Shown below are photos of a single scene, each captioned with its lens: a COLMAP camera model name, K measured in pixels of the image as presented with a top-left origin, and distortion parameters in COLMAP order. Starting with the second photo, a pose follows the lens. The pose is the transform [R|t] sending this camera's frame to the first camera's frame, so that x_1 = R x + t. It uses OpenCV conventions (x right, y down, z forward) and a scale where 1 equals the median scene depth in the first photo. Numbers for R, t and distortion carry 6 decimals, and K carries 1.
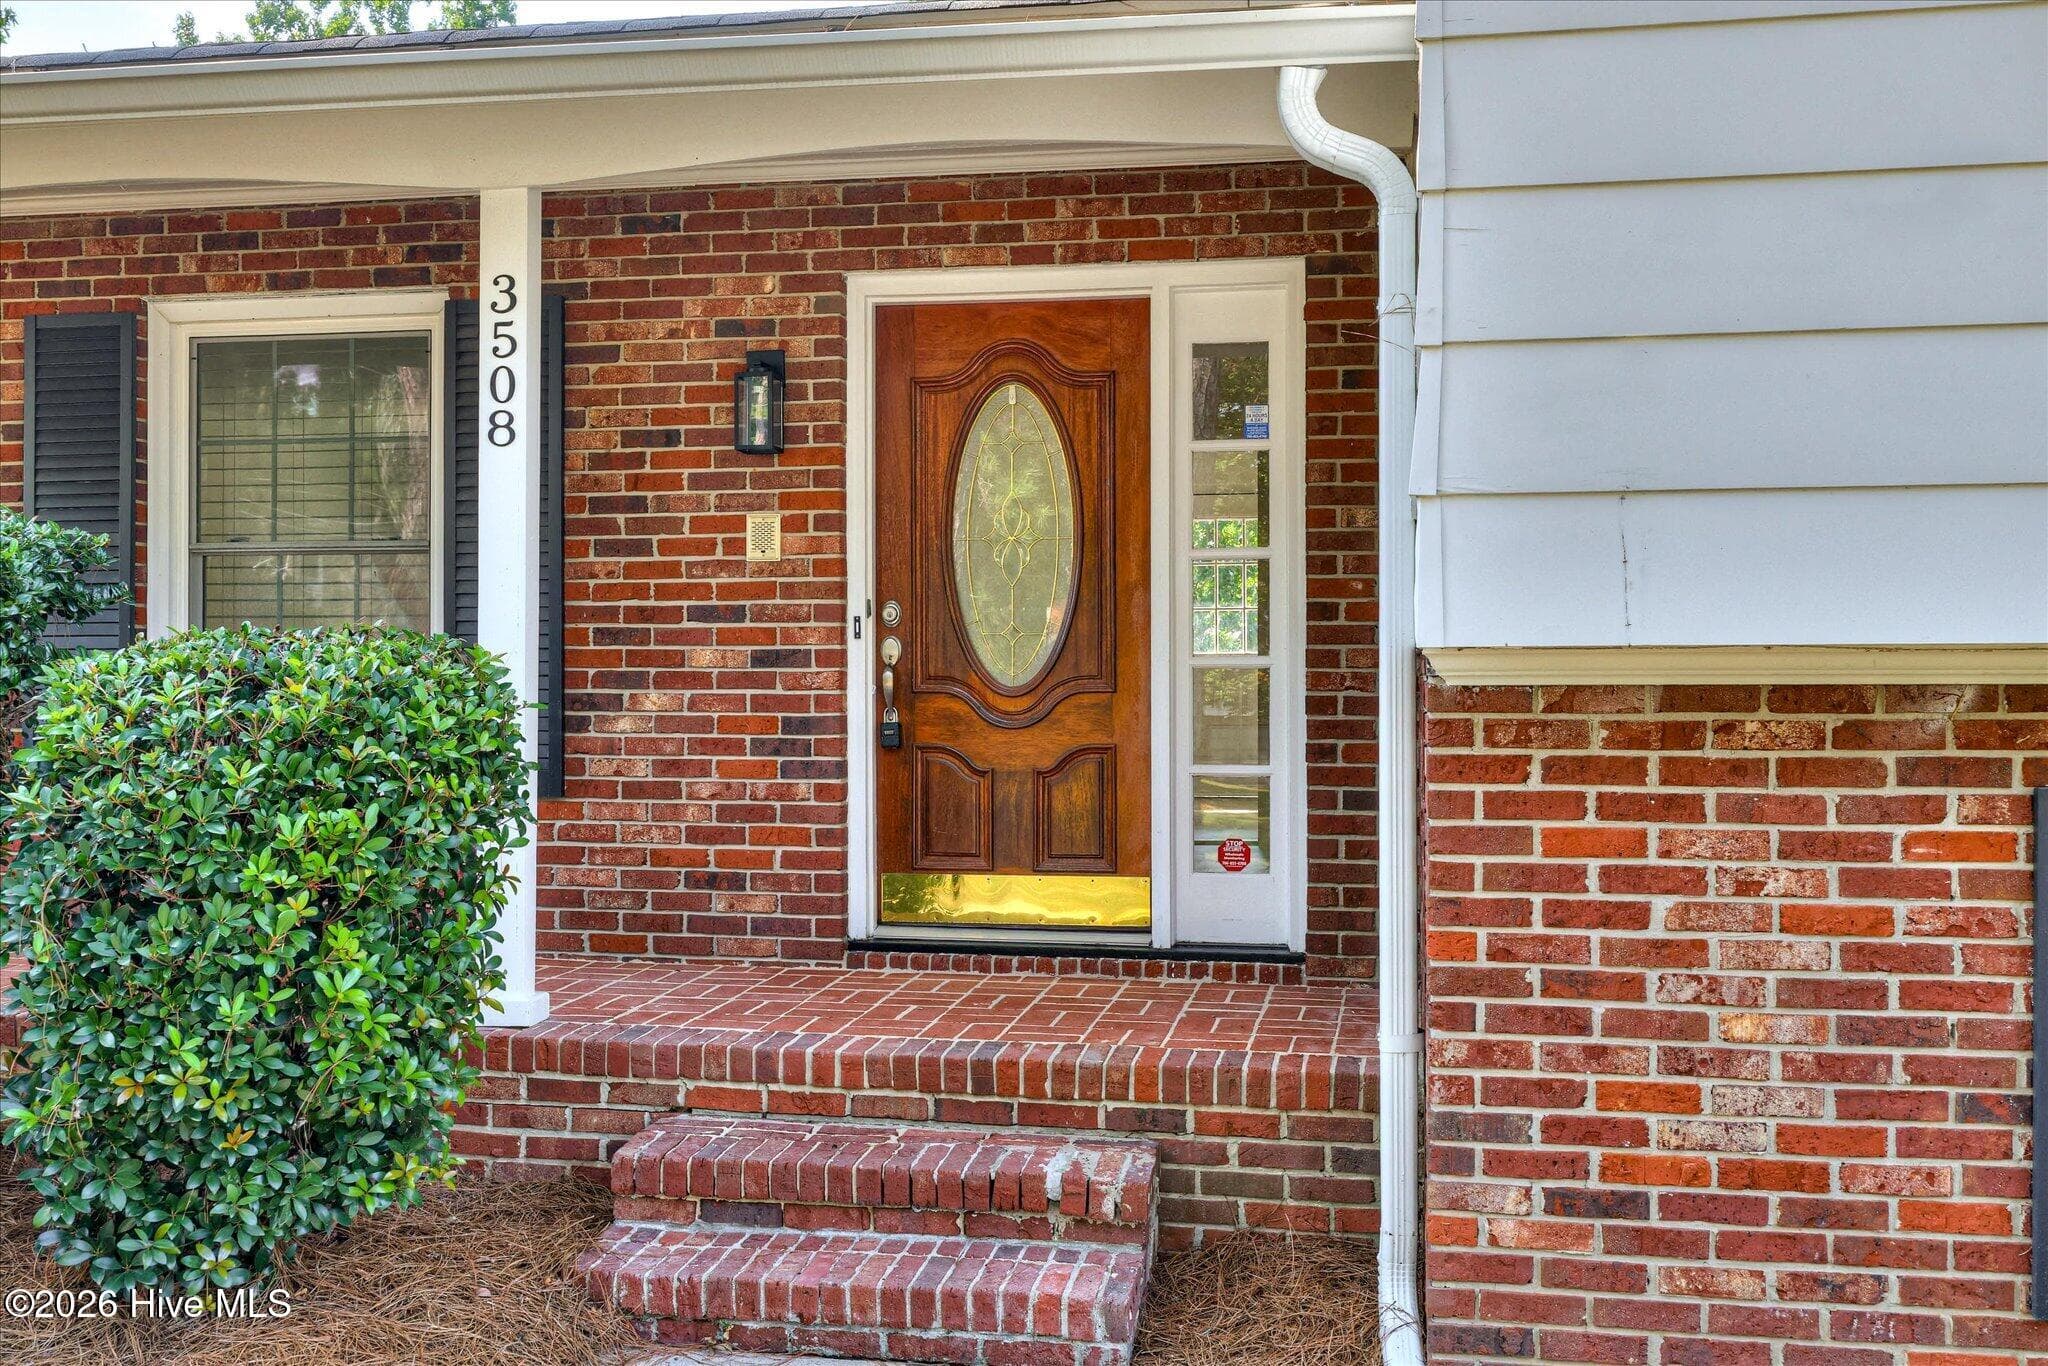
lens RADIAL K [[1915.7, 0, 1024.0], [0, 1915.7, 683.0], [0, 0, 1]] dist [0.002910, 0.006940]
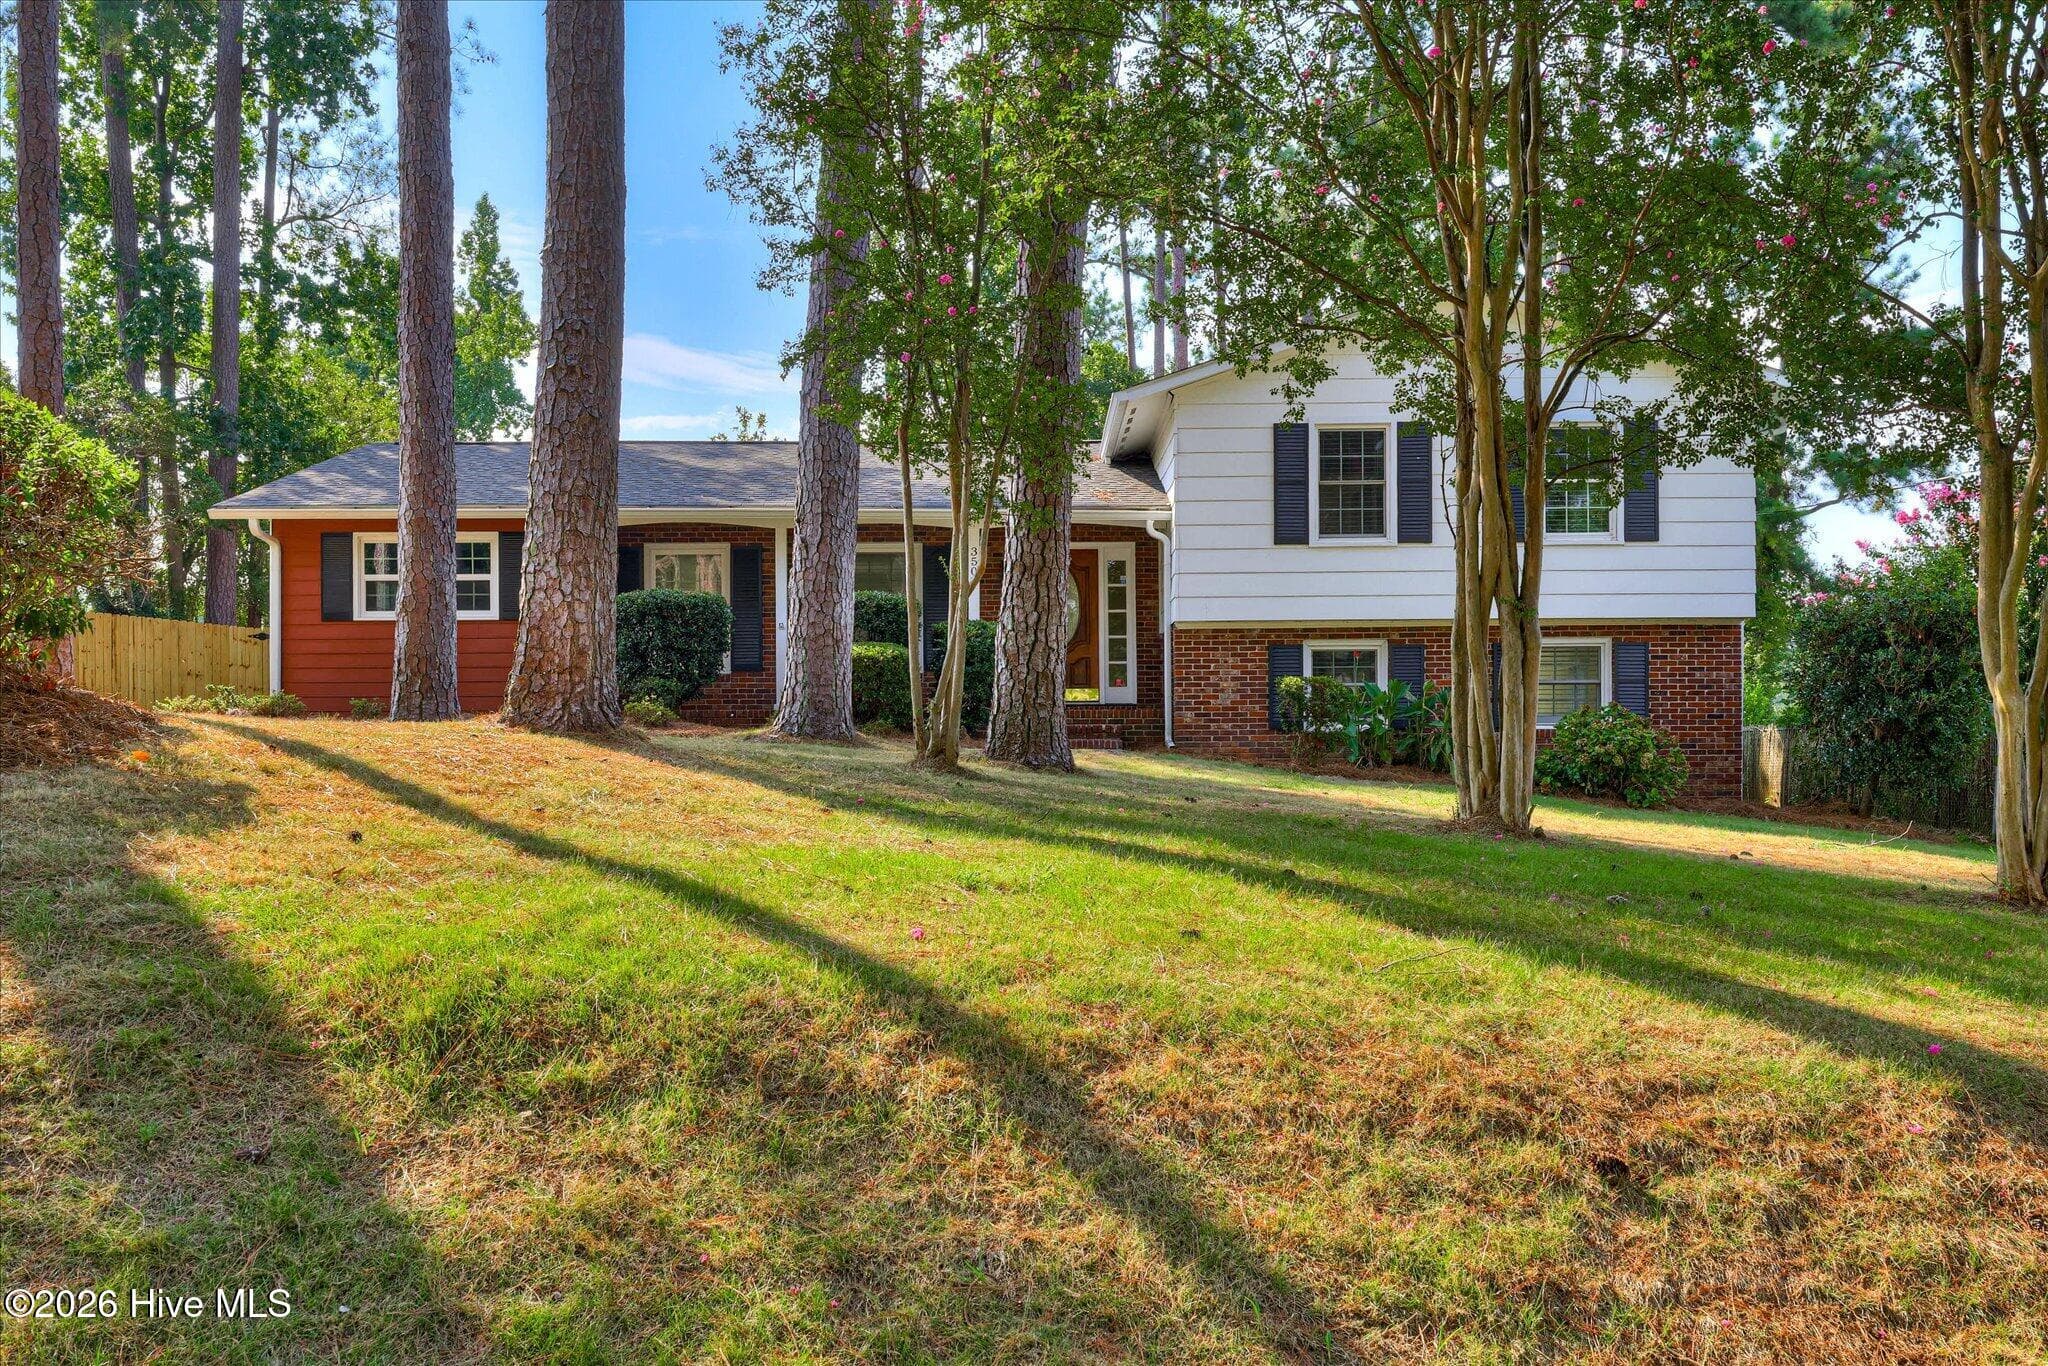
lens RADIAL K [[1669.4, 0, 1038.4], [0, 1669.4, 798.5], [0, 0, 1]] dist [0.004038, 0.004340]
pose [[0.981425, -0.016616, 0.191127, -1.032769], [0.011059, 0.999486, 0.030103, 0.311971], [-0.191528, -0.027430, 0.981104, -3.447109]]
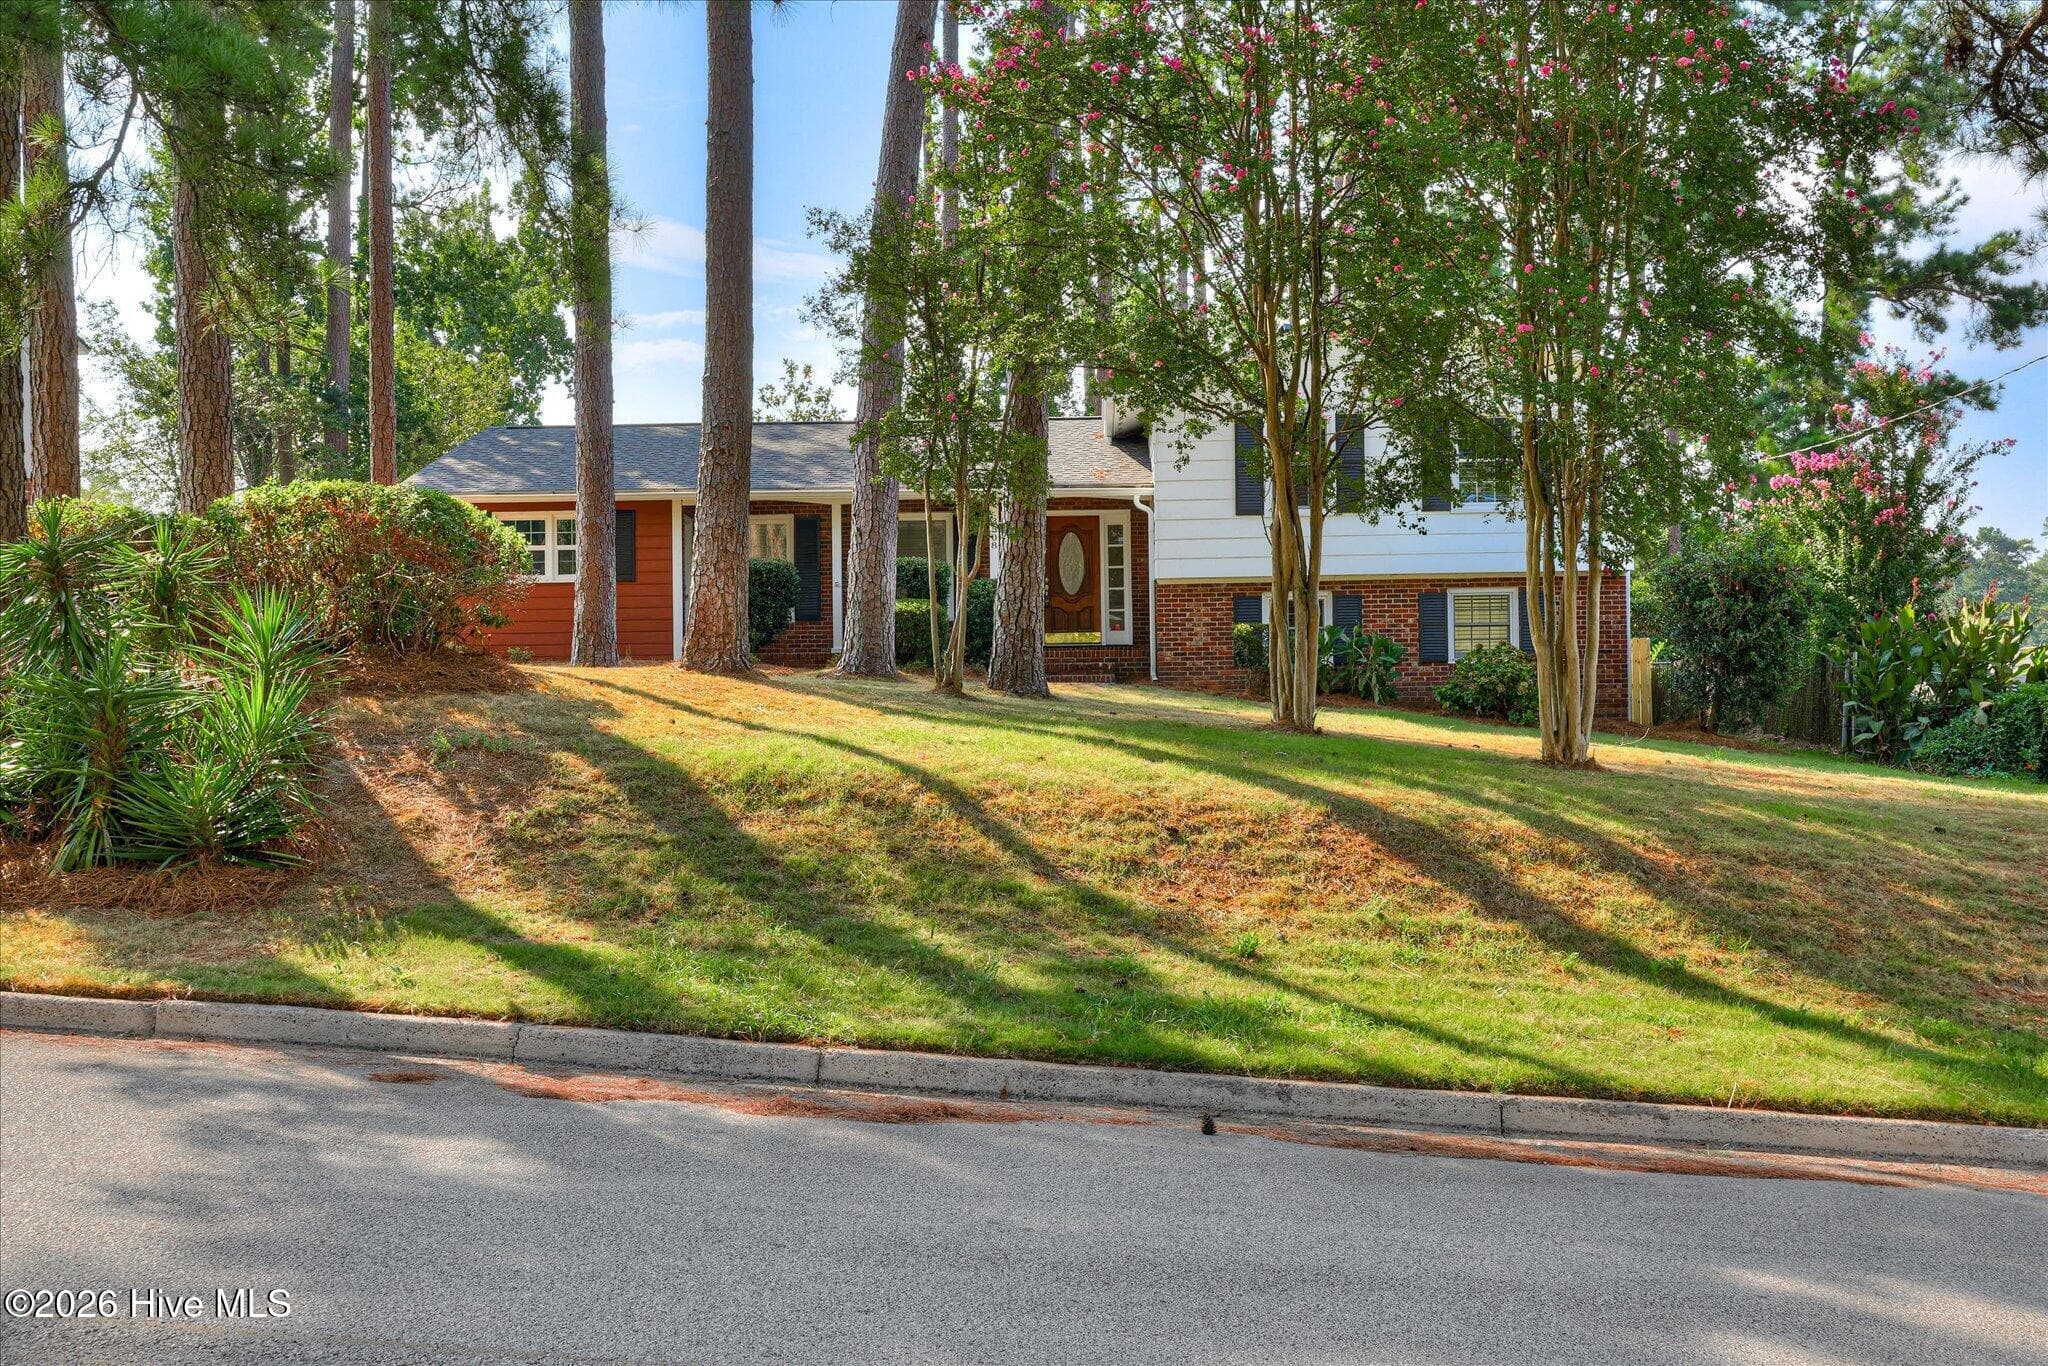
lens RADIAL K [[1915.7, 0, 1024.0], [0, 1915.7, 683.0], [0, 0, 1]] dist [0.002910, 0.006940]
pose [[0.988785, -0.018150, 0.148240, -1.181493], [0.018622, 0.999825, -0.001796, 0.324175], [-0.148182, 0.004536, 0.988950, -5.266089]]
